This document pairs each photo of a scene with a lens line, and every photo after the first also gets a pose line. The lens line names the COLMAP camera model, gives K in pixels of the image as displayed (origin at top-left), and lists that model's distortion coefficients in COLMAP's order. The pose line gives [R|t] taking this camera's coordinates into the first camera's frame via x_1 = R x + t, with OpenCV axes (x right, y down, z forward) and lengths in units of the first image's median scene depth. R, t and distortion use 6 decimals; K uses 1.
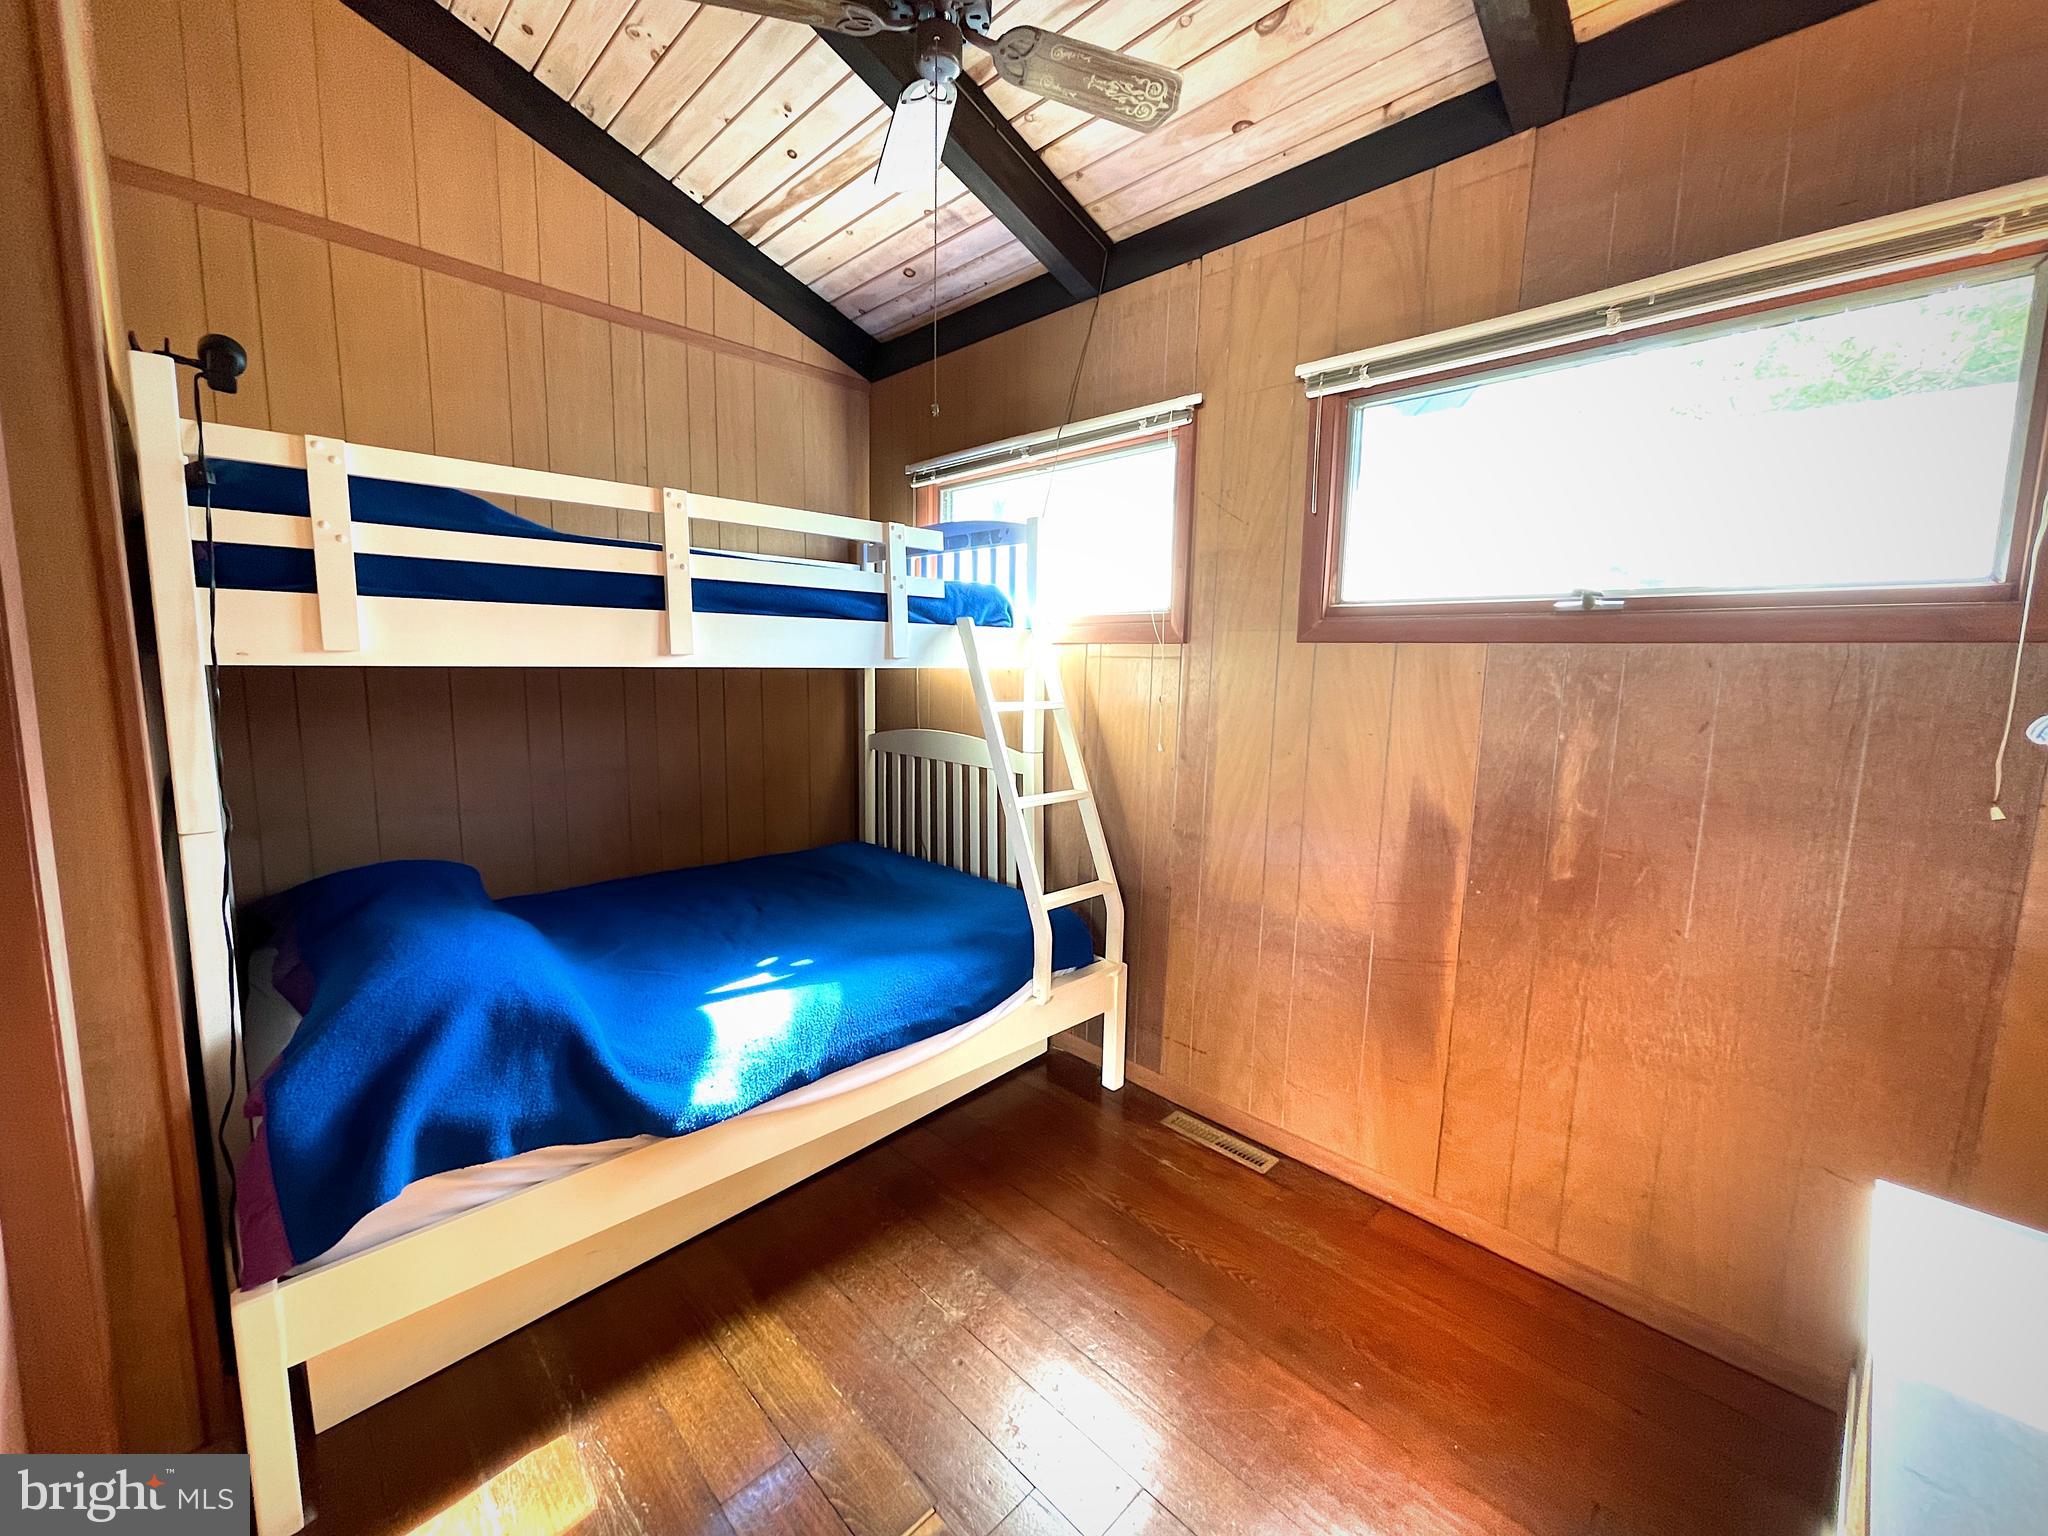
lens RADIAL K [[824.4, 0, 1007.0], [0, 824.4, 768.9], [0, 0, 1]] dist [-0.001336, -0.000447]
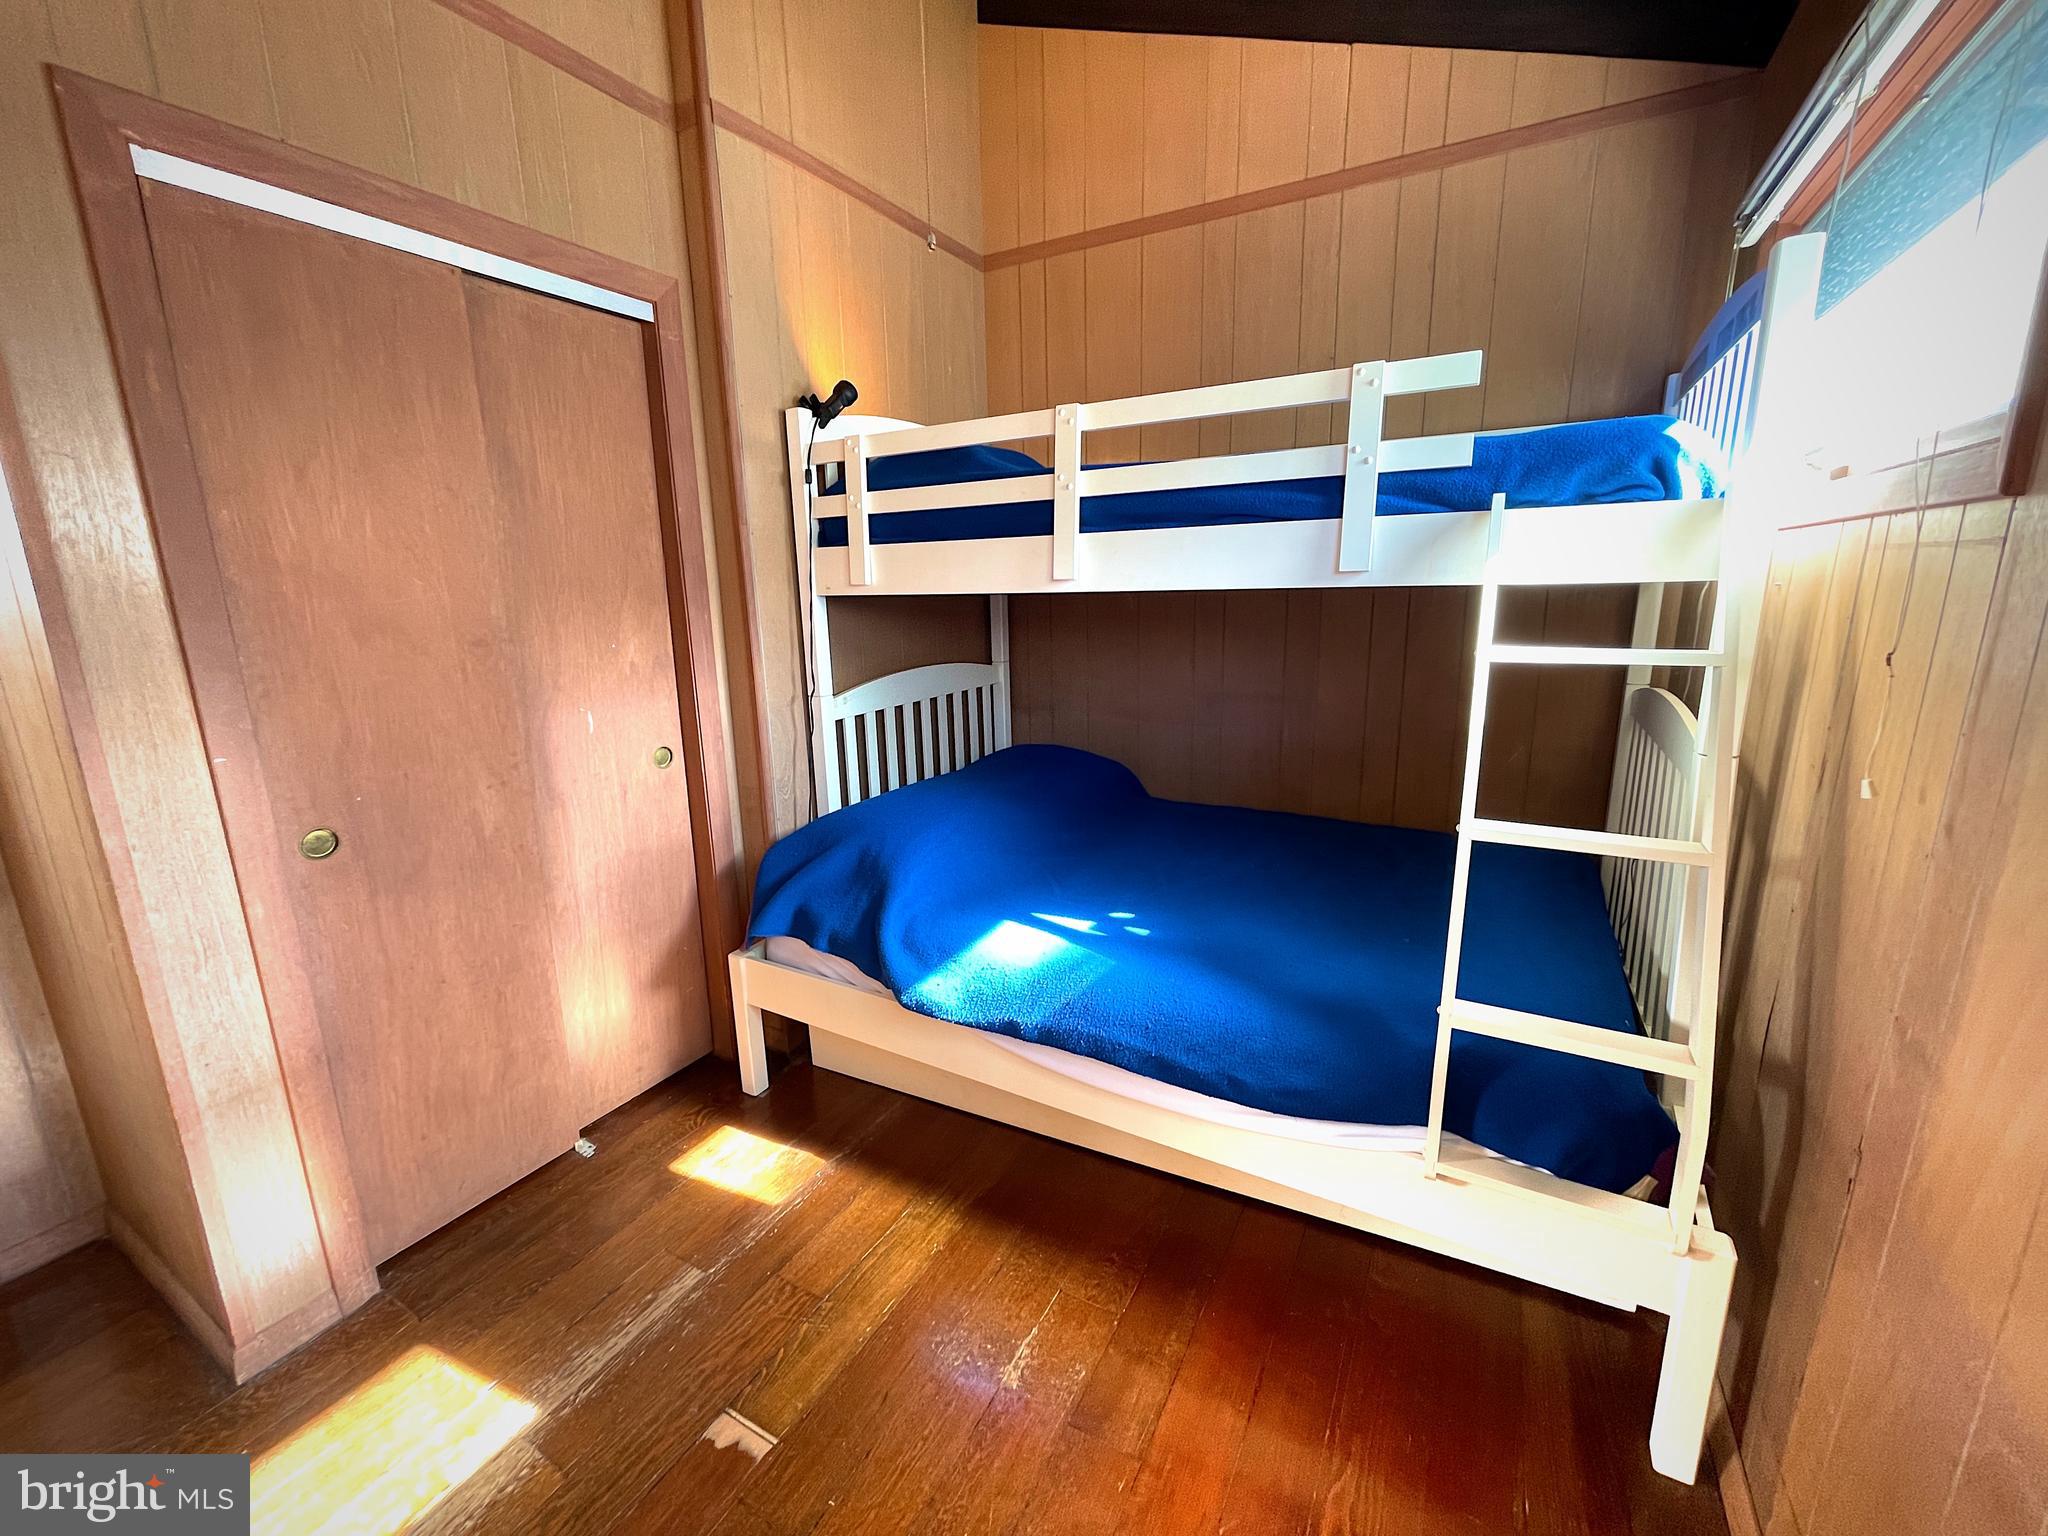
lens RADIAL K [[824.4, 0, 1013.0], [0, 824.4, 760.0], [0, 0, 1]] dist [-0.001336, -0.000447]
pose [[0.277509, 0.182614, -0.943208, 0.552060], [-0.100255, 0.981913, 0.160611, -0.076811], [0.955478, 0.049990, 0.290798, 0.659840]]
